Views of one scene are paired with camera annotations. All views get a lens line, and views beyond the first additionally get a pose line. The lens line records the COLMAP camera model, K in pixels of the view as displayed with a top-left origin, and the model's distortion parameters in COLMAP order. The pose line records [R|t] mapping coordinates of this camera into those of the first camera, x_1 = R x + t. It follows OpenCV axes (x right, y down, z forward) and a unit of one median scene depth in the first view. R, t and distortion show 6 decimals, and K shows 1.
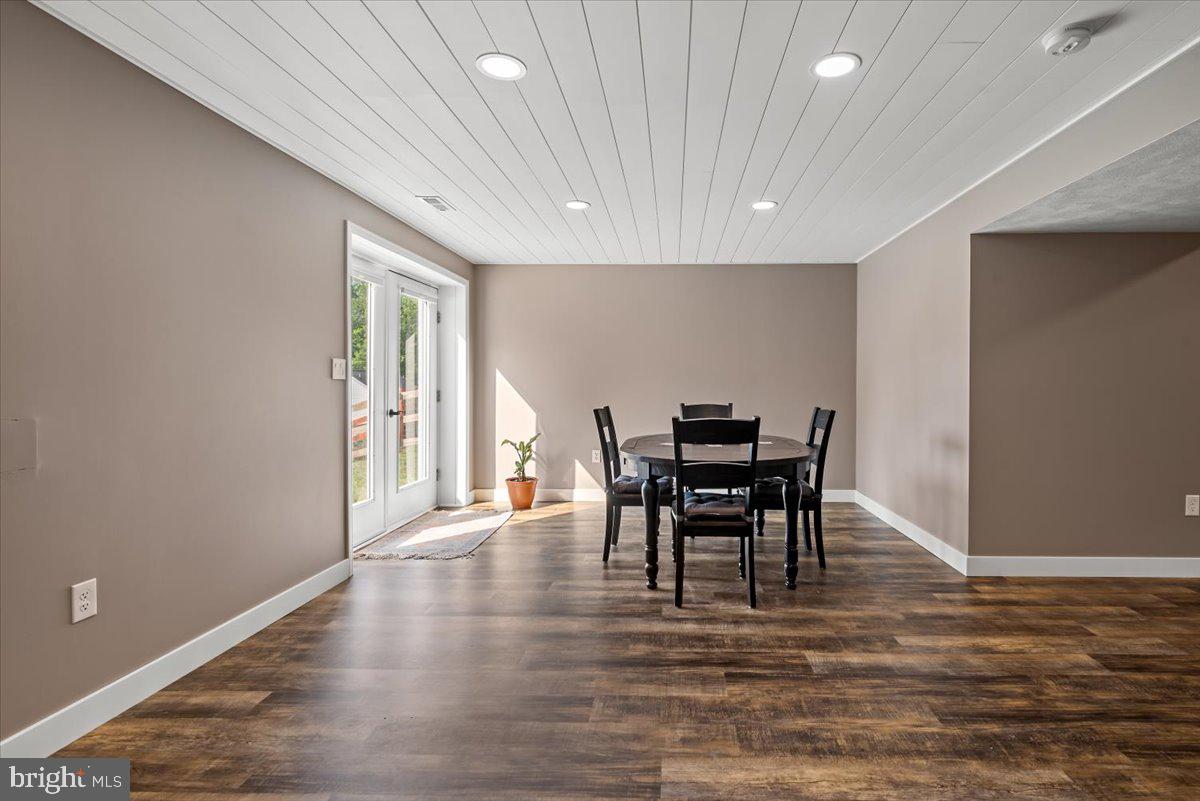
lens RADIAL K [[560.4, 0, 598.2], [0, 560.4, 418.3], [0, 0, 1]] dist [-0.000168, -0.000093]
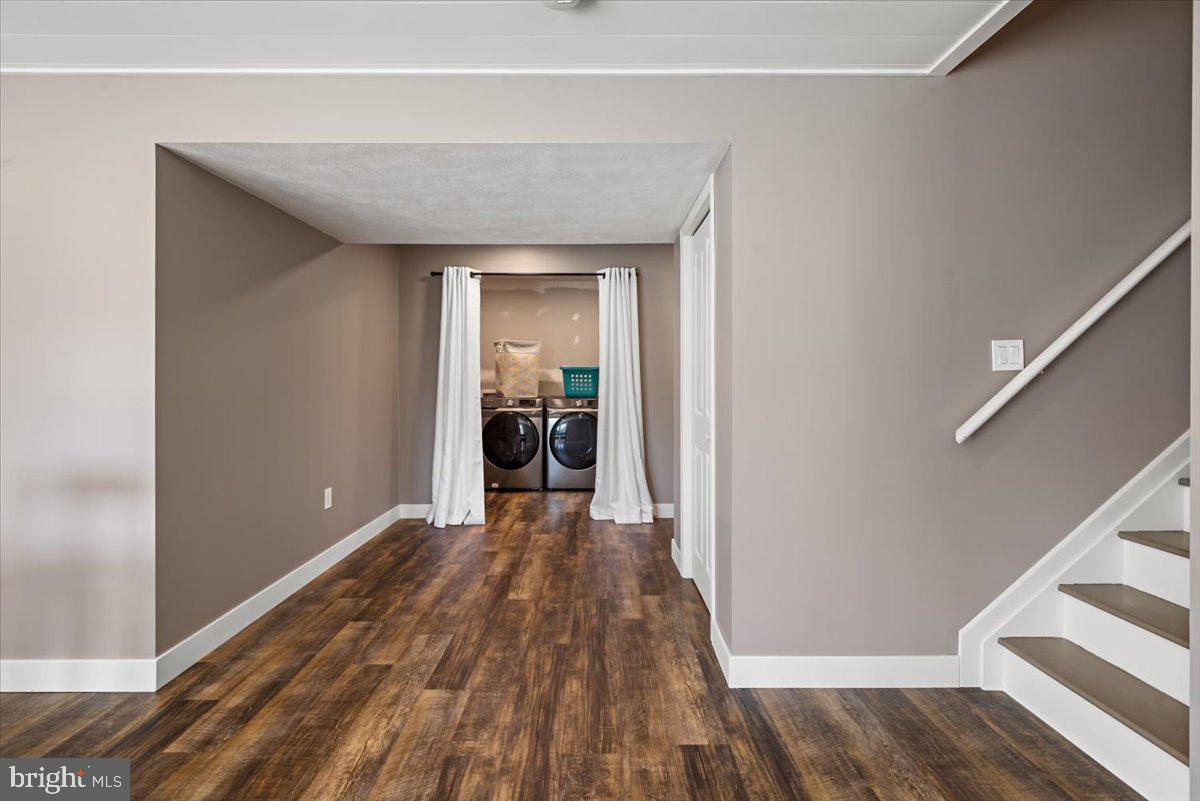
lens RADIAL K [[553.5, 0, 596.0], [0, 553.5, 378.0], [0, 0, 1]] dist [0.000829, -0.000157]
pose [[-0.135162, 0.002908, 0.990819, -0.026062], [0.063697, 0.997953, 0.005760, -0.058463], [-0.988774, 0.063891, -0.135071, 0.921161]]
